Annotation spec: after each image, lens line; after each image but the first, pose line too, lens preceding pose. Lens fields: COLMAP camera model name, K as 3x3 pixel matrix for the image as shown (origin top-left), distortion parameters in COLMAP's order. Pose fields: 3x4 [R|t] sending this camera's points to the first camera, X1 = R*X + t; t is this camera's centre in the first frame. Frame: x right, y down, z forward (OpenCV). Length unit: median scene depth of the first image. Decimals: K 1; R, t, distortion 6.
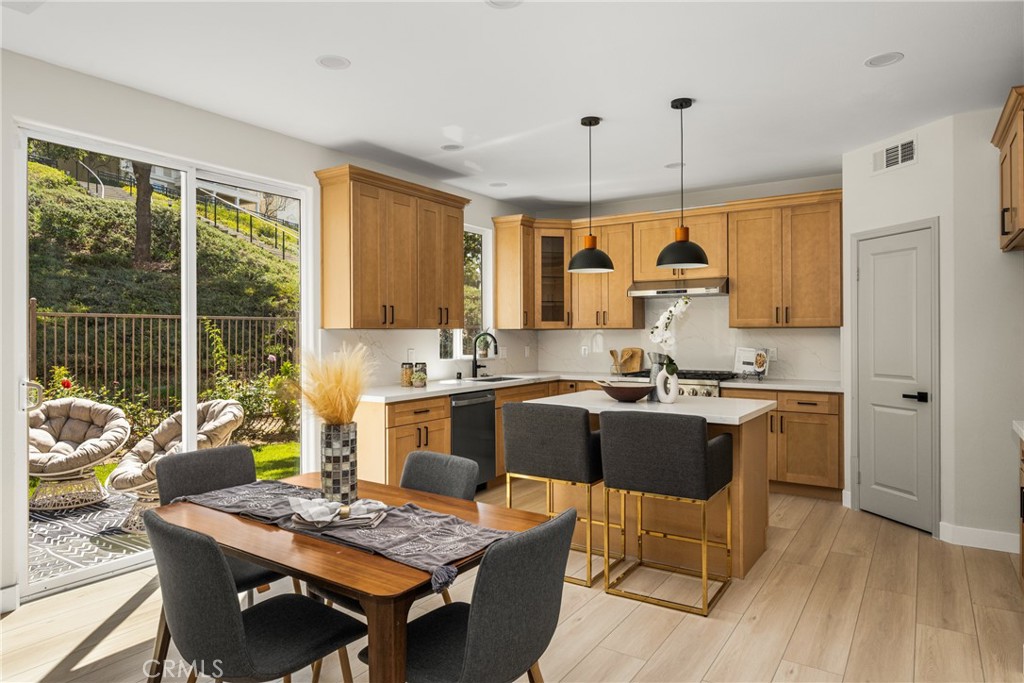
lens RADIAL K [[614.0, 0, 513.8], [0, 614.0, 337.1], [0, 0, 1]] dist [-0.003299, -0.000282]
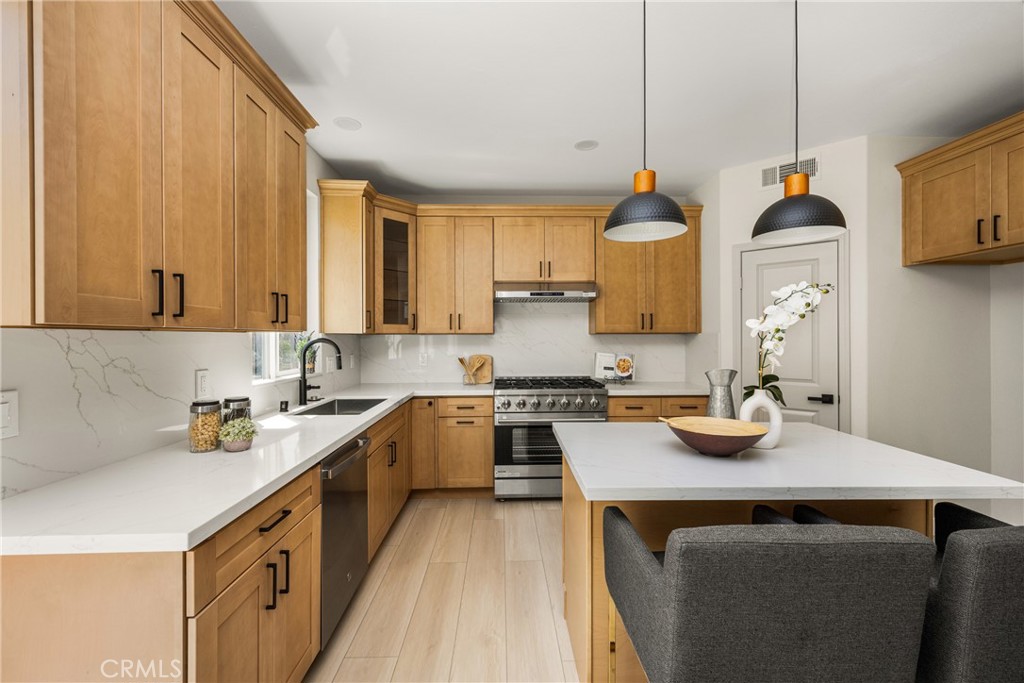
lens RADIAL K [[408.0, 0, 505.1], [0, 408.0, 338.6], [0, 0, 1]] dist [-0.003128, 0.000433]
pose [[0.822234, 0.000083, 0.569149, -0.151208], [0.002521, 0.999990, -0.003789, -0.004674], [-0.569143, 0.004550, 0.822226, 0.563061]]
